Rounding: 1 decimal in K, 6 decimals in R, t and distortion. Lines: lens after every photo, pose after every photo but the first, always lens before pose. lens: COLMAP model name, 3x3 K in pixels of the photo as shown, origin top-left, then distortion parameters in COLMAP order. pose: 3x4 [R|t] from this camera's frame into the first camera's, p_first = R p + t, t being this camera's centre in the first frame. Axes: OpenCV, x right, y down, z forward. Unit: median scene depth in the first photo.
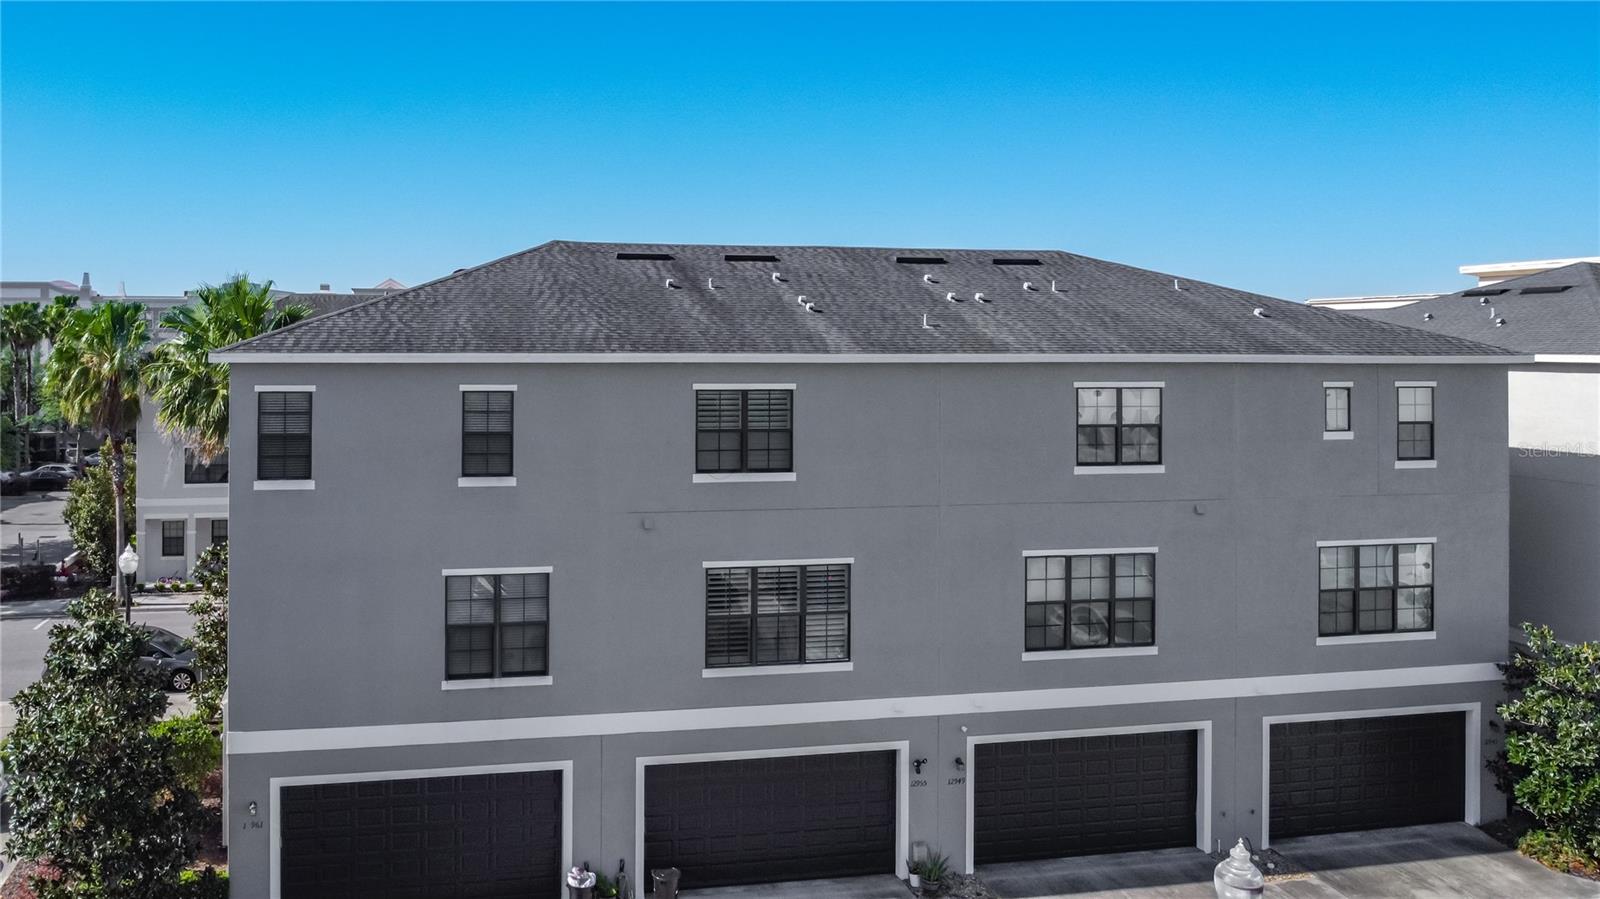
lens RADIAL K [[1017.4, 0, 799.6], [0, 1017.4, 431.1], [0, 0, 1]] dist [-0.006793, -0.000928]
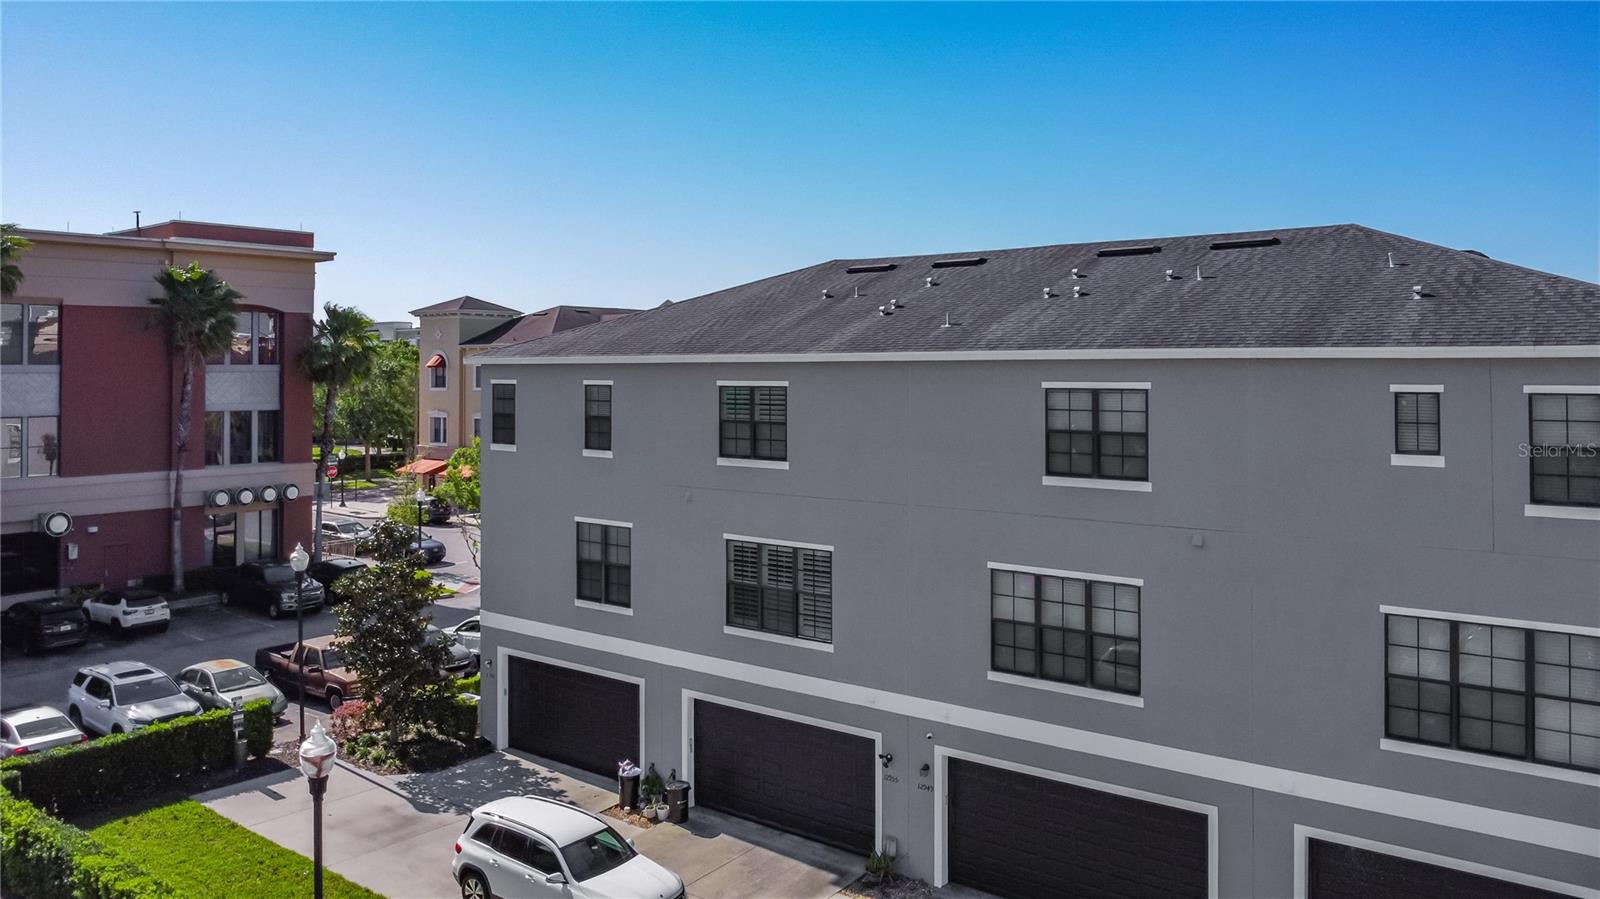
lens RADIAL K [[1151.9, 0, 791.2], [0, 1151.9, 445.1], [0, 0, 1]] dist [0.001061, -0.050089]
pose [[0.685473, 0.048099, -0.726508, 0.854073], [-0.041200, 0.998779, 0.027251, -0.011081], [0.726931, 0.011252, 0.686618, 0.137373]]
